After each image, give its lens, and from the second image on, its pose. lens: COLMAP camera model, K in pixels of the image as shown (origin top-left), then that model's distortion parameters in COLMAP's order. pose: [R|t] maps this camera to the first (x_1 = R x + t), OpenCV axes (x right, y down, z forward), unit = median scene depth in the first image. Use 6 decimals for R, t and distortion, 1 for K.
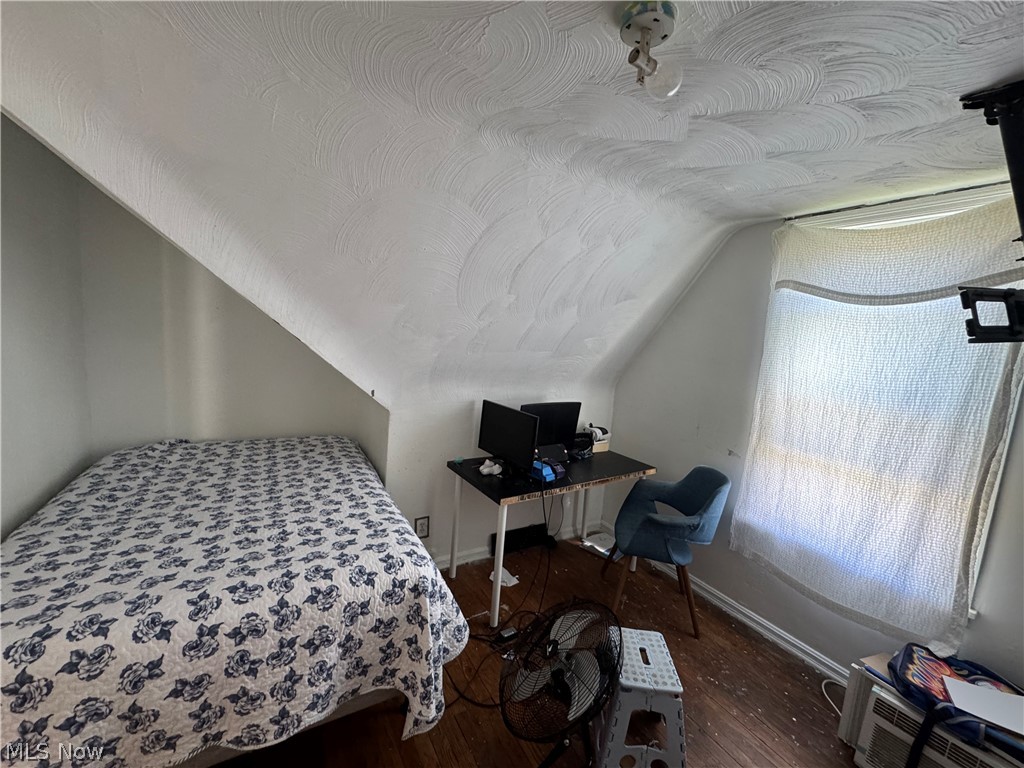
lens RADIAL K [[411.3, 0, 512.5], [0, 411.3, 383.0], [0, 0, 1]] dist [-0.005021, 0.000591]
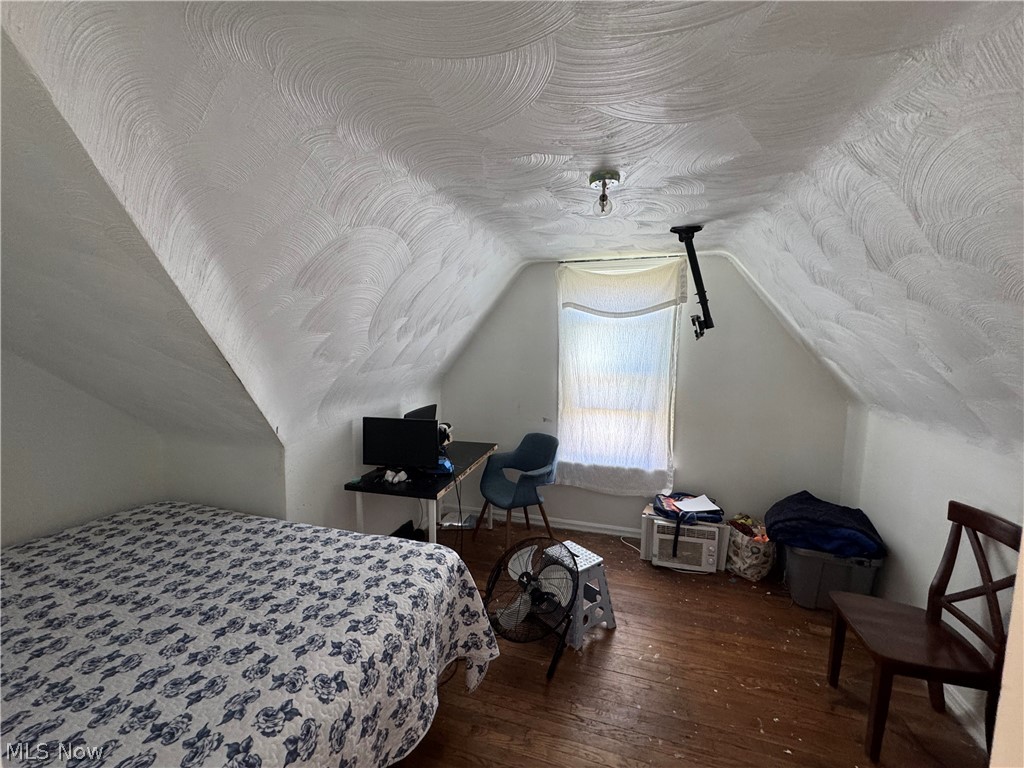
lens RADIAL K [[411.3, 0, 511.0], [0, 411.3, 382.7], [0, 0, 1]] dist [-0.005021, 0.000591]
pose [[0.749021, -0.138445, 0.647920, -0.729918], [0.139312, 0.988972, 0.050269, -0.073867], [-0.647734, 0.052611, 0.760047, -0.045429]]
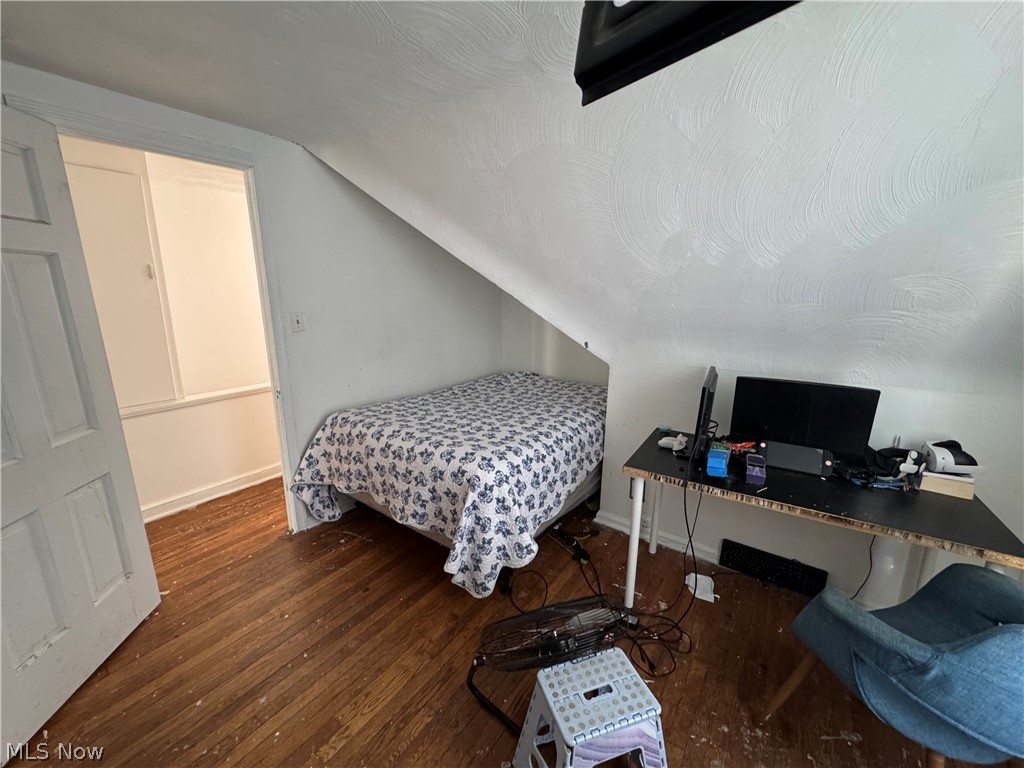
lens RADIAL K [[411.3, 0, 509.7], [0, 411.3, 380.6], [0, 0, 1]] dist [-0.005021, 0.000591]
pose [[0.398331, 0.128183, -0.908241, 0.833257], [-0.091841, 0.990785, 0.099553, 0.040475], [0.912632, 0.043759, 0.406433, 0.503721]]
